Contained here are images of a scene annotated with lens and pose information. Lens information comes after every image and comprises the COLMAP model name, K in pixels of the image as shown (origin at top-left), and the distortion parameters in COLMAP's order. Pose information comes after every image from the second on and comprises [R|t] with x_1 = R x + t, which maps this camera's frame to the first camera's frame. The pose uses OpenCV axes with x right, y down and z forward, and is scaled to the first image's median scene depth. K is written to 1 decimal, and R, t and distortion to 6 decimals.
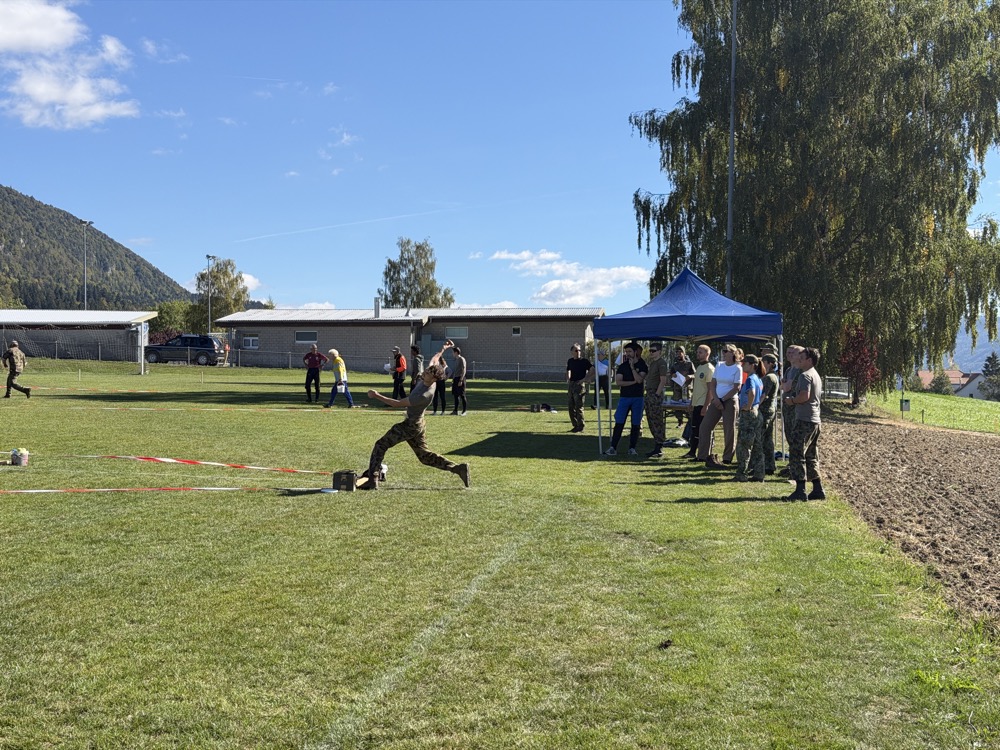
lens RADIAL K [[1388.8, 0, 500.0], [0, 1388.8, 375.0], [0, 0, 1]] dist [0.157139, -0.066689]
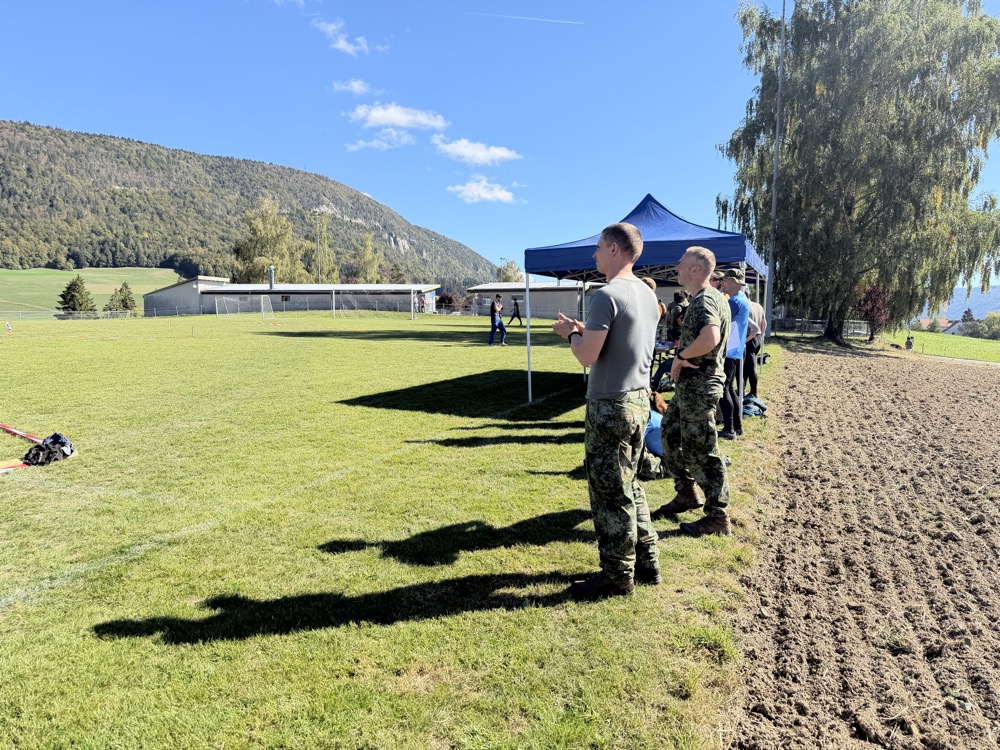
lens RADIAL K [[704.0, 0, 501.5], [0, 704.0, 389.1], [0, 0, 1]] dist [0.000956, 0.004367]
pose [[0.970526, 0.022490, -0.239944, 0.082723], [0.000363, 0.995498, 0.094778, 0.002943], [0.240995, -0.092072, 0.966149, 0.288603]]
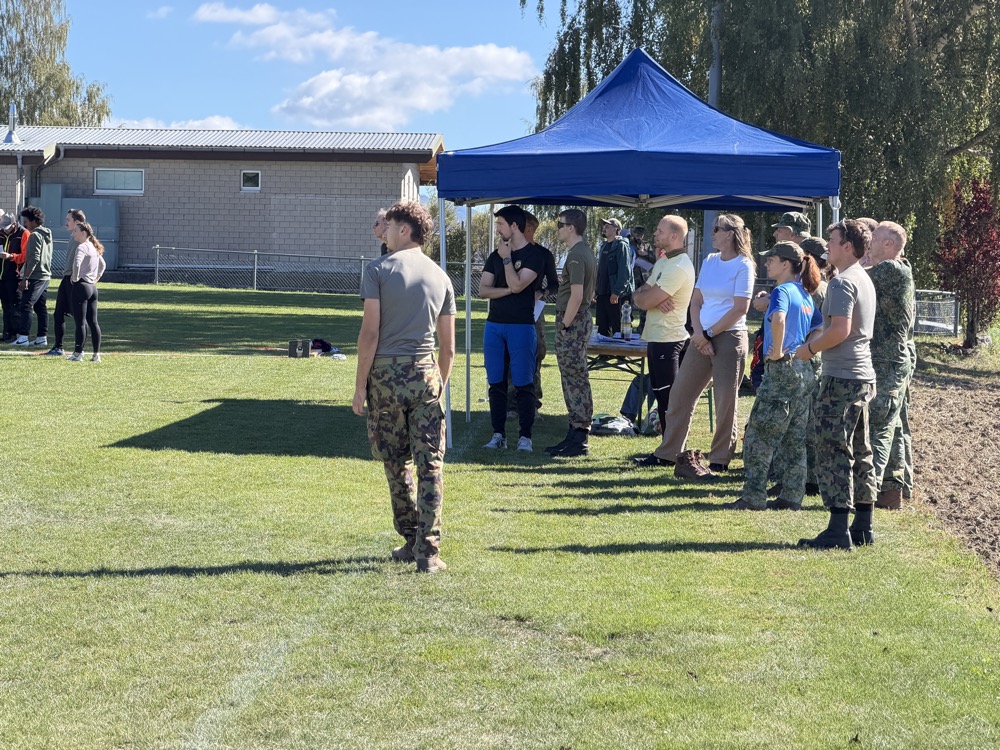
lens RADIAL K [[3003.1, 0, 500.0], [0, 3003.1, 375.0], [0, 0, 1]] dist [0.131658, 1.494109]
pose [[0.995118, 0.011187, 0.098054, -0.005153], [-0.014318, 0.999408, 0.031279, 0.000591], [-0.097646, -0.032530, 0.994689, 0.003917]]
